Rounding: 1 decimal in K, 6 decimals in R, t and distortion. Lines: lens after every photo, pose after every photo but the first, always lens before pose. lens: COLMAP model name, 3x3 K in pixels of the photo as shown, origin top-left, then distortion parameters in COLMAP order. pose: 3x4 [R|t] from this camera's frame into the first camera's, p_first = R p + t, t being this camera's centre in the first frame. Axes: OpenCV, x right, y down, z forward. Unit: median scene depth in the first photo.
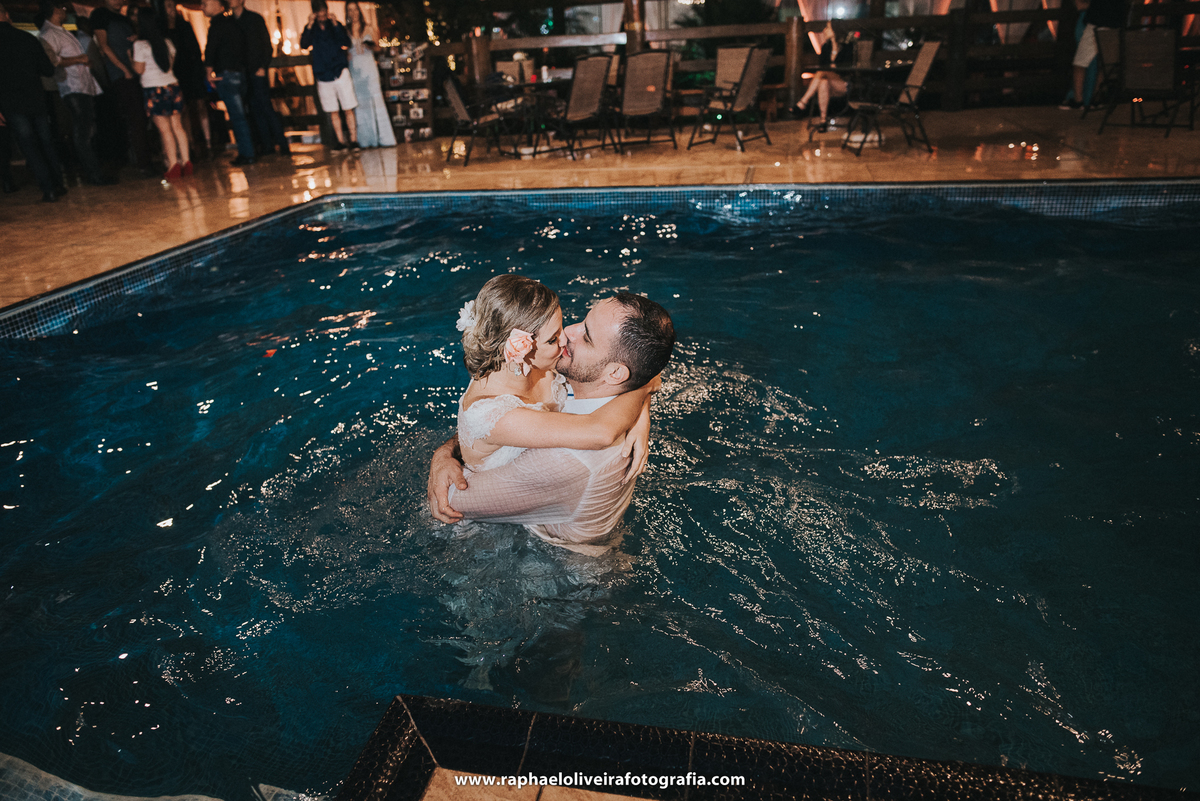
lens RADIAL K [[817.9, 0, 603.1], [0, 817.9, 403.7], [0, 0, 1]] dist [-0.052563, 0.026393]
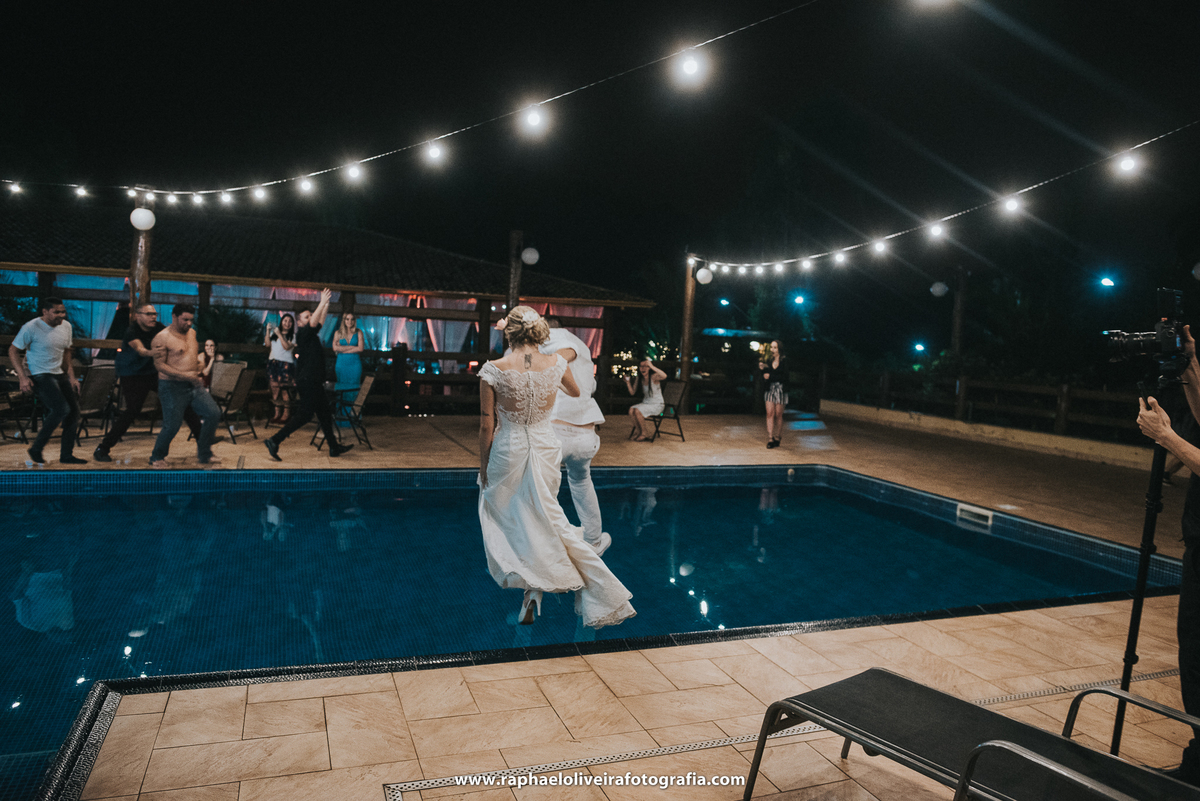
lens RADIAL K [[817.9, 0, 601.9], [0, 817.9, 397.7], [0, 0, 1]] dist [-0.052563, 0.026393]
pose [[0.827144, 0.065067, 0.558211, -0.059328], [0.131329, 0.943394, -0.304565, 0.077411], [-0.546430, 0.325228, 0.771777, -0.292615]]
